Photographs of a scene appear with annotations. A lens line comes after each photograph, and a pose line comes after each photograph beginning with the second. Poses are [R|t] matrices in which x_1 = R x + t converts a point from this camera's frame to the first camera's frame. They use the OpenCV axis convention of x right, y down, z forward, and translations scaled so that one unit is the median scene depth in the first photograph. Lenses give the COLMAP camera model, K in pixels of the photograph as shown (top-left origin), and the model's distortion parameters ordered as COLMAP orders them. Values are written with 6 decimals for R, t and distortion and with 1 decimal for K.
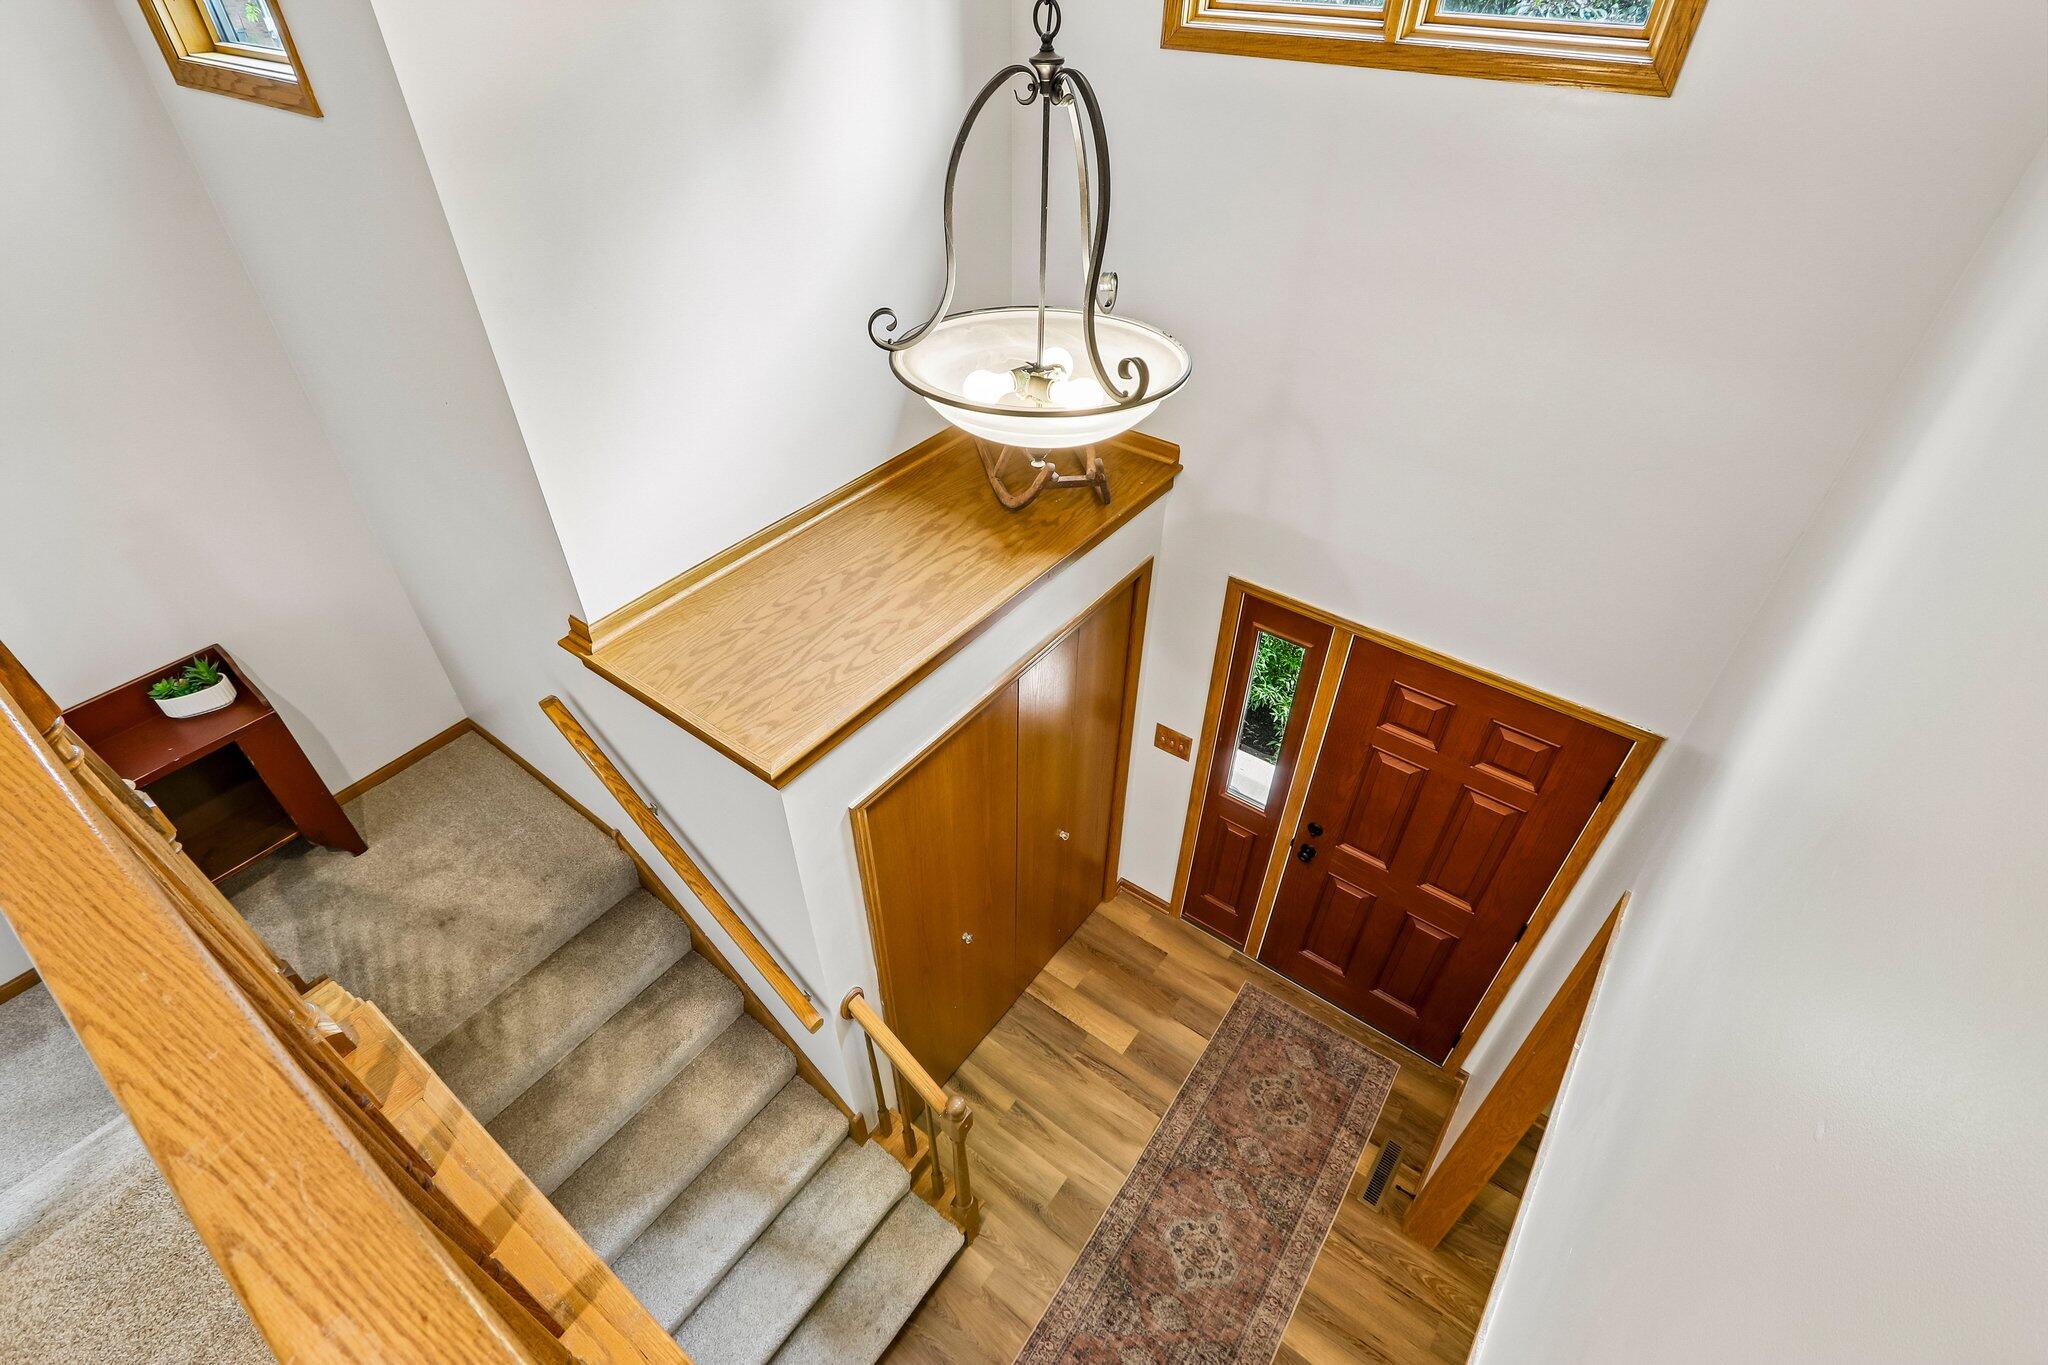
lens RADIAL K [[948.0, 0, 1017.6], [0, 948.0, 685.5], [0, 0, 1]] dist [-0.018490, 0.003020]
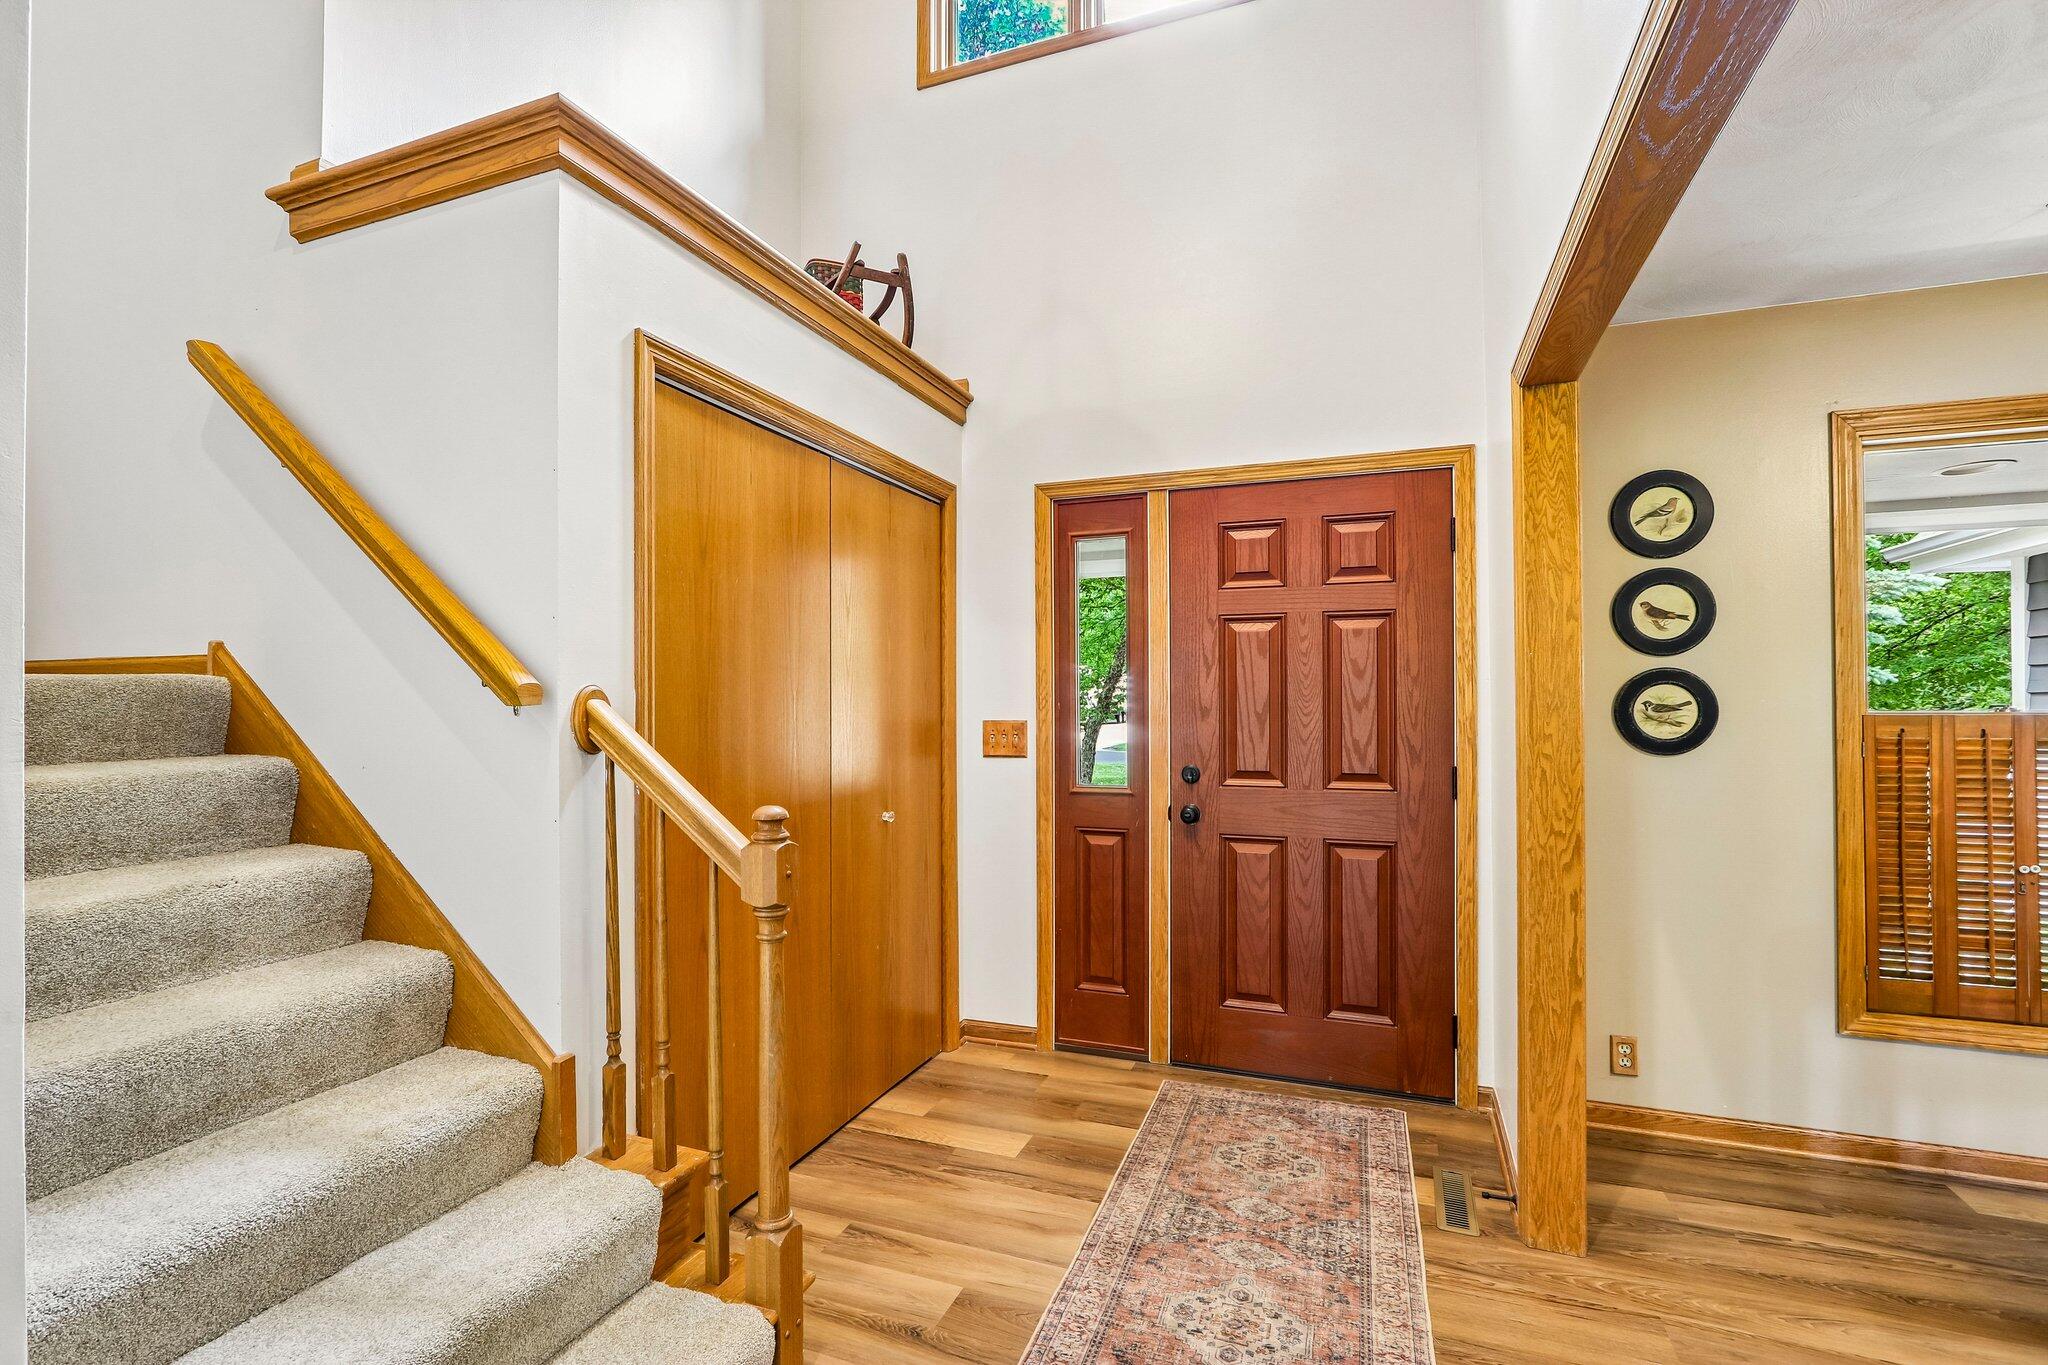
lens RADIAL K [[948.0, 0, 1015.9], [0, 948.0, 694.4], [0, 0, 1]] dist [-0.018490, 0.003020]
pose [[0.961974, -0.006628, 0.273060, -0.061383], [0.183908, 0.754861, -0.629574, 0.605690], [-0.201949, 0.655851, 0.727376, 0.385624]]
